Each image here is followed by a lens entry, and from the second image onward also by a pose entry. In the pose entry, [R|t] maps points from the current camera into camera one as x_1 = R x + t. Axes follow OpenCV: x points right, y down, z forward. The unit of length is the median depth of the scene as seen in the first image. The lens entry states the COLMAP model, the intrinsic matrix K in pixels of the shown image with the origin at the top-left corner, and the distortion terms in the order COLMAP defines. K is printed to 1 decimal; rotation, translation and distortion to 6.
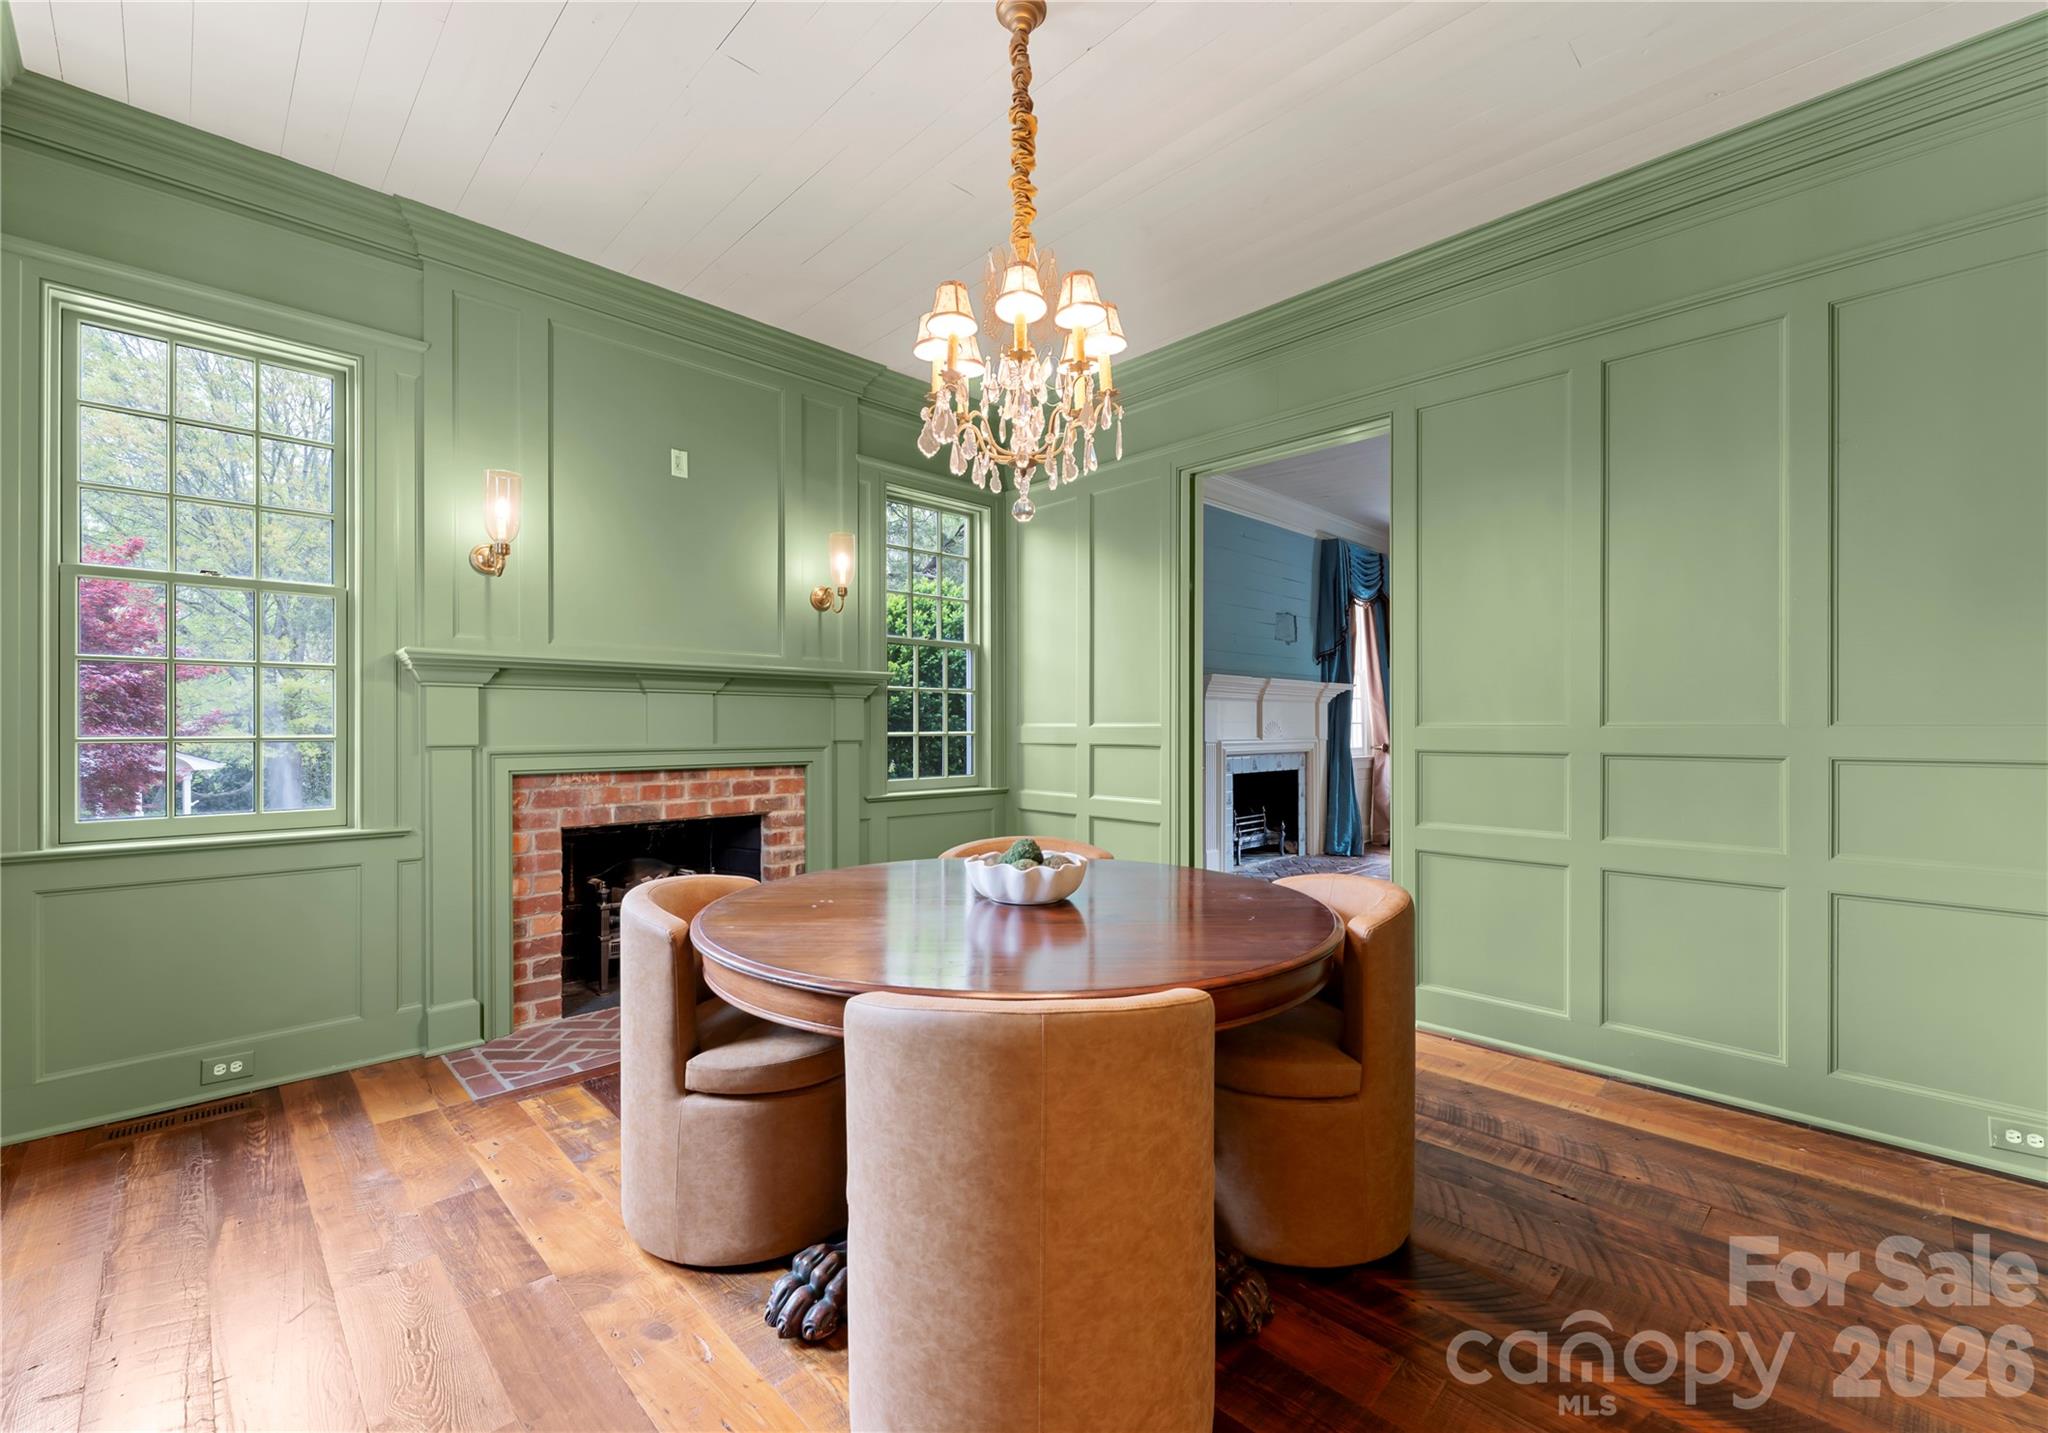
lens RADIAL K [[877.7, 0, 1023.9], [0, 877.7, 724.6], [0, 0, 1]] dist [0.000993, -0.000415]
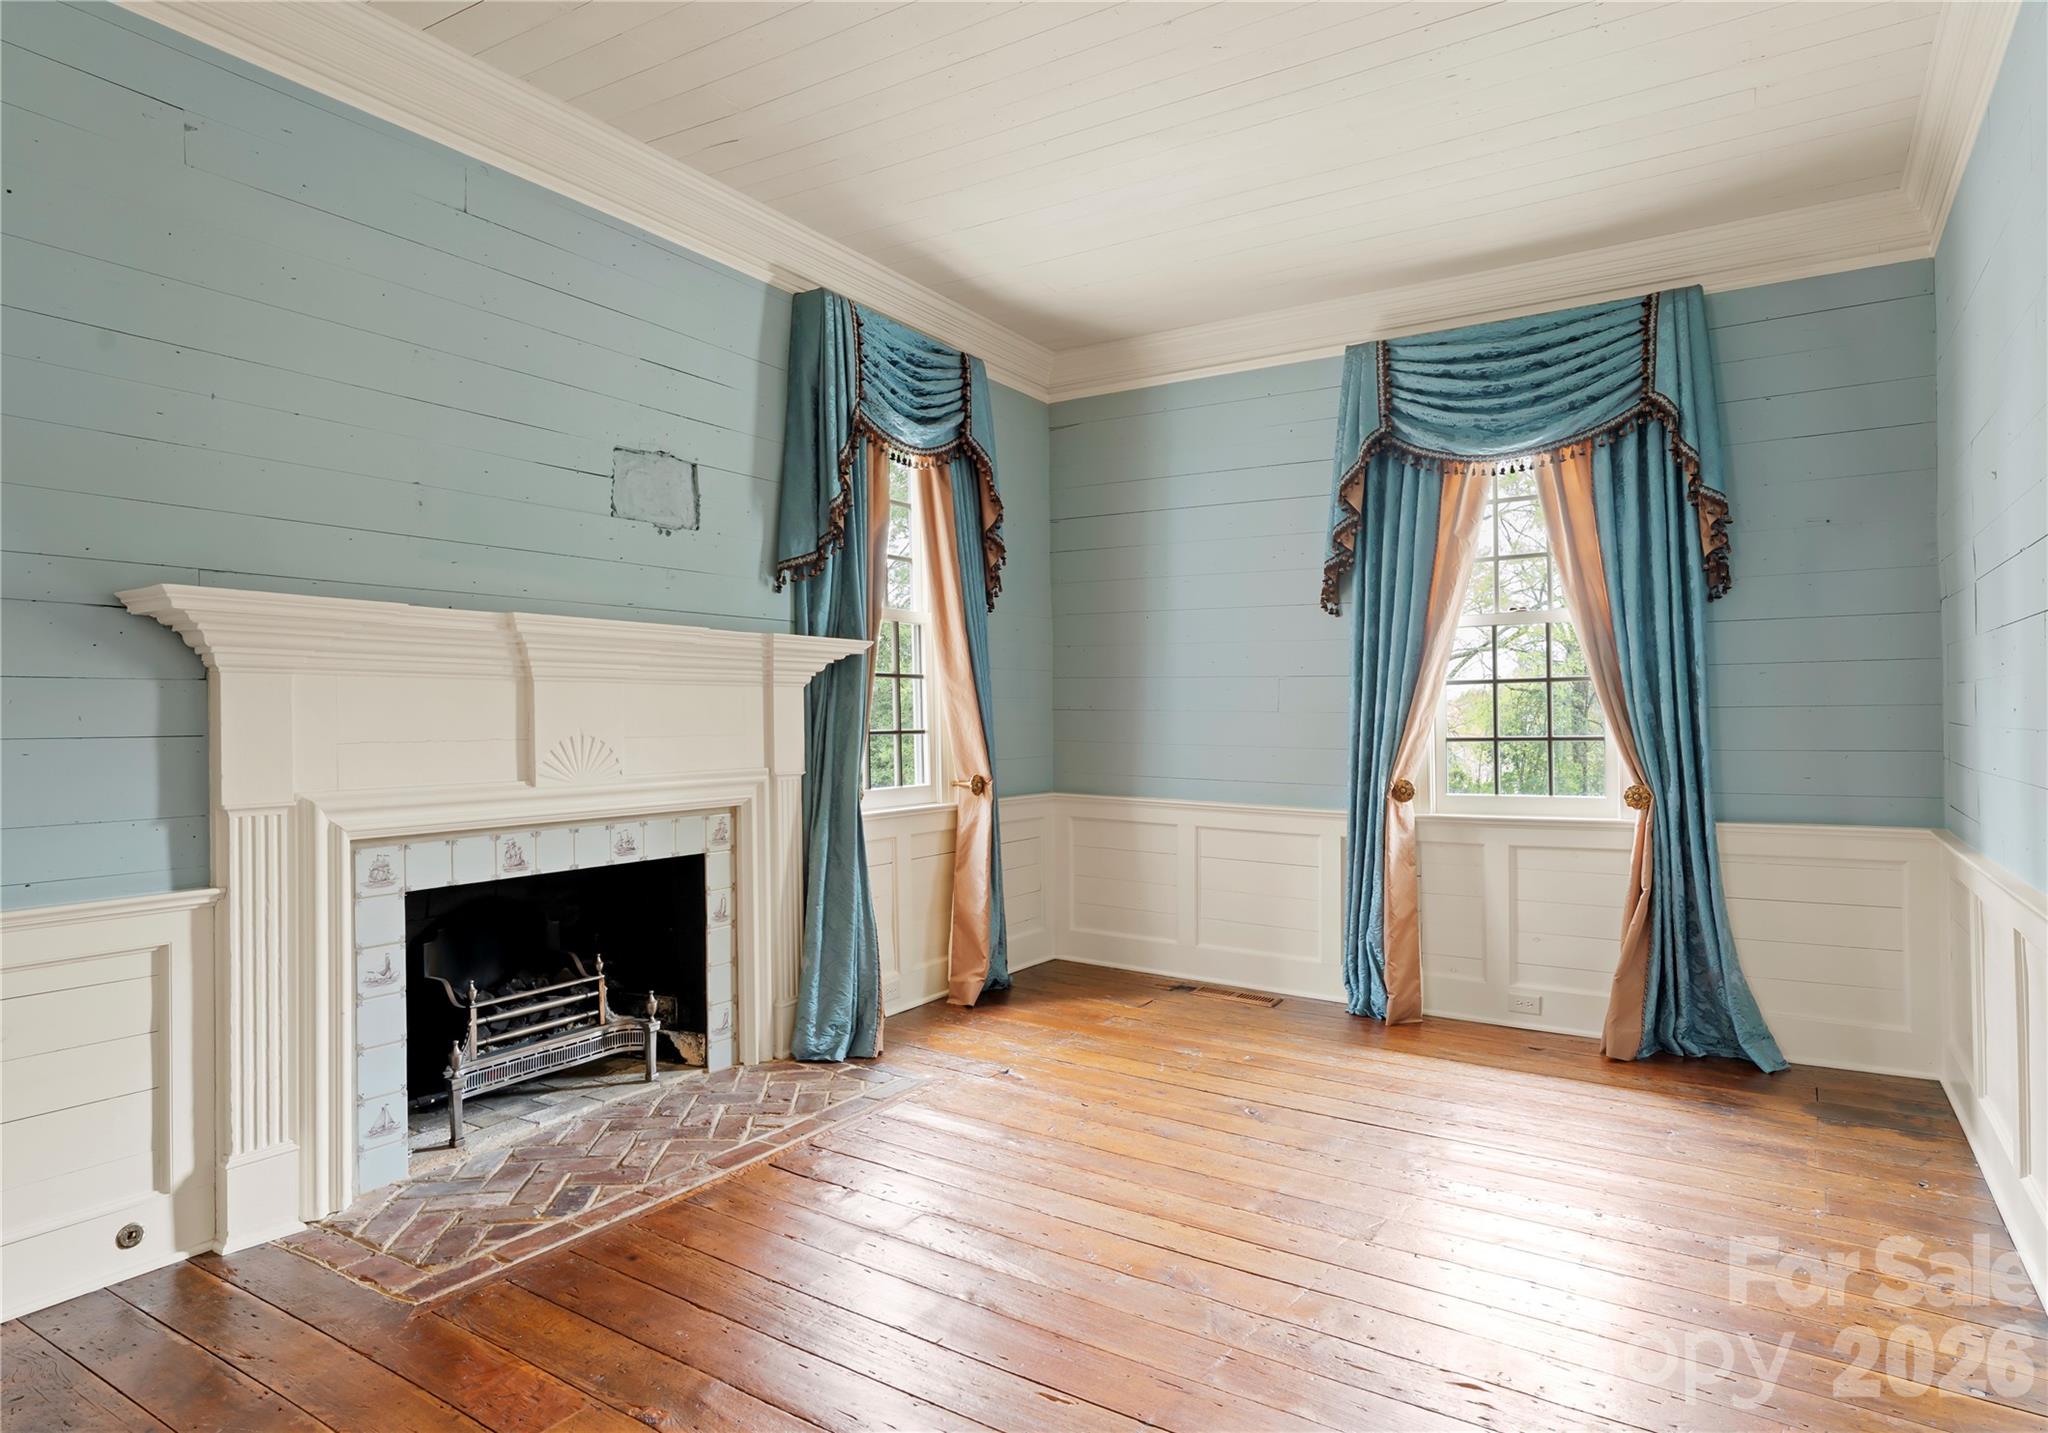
lens RADIAL K [[1151.7, 0, 1023.4], [0, 1151.7, 712.3], [0, 0, 1]] dist [0.001413, 0.000410]
pose [[0.975653, -0.005716, 0.219247, 0.328927], [0.007157, 0.999958, -0.005778, -0.007730], [-0.219205, 0.007206, 0.975652, 0.450753]]
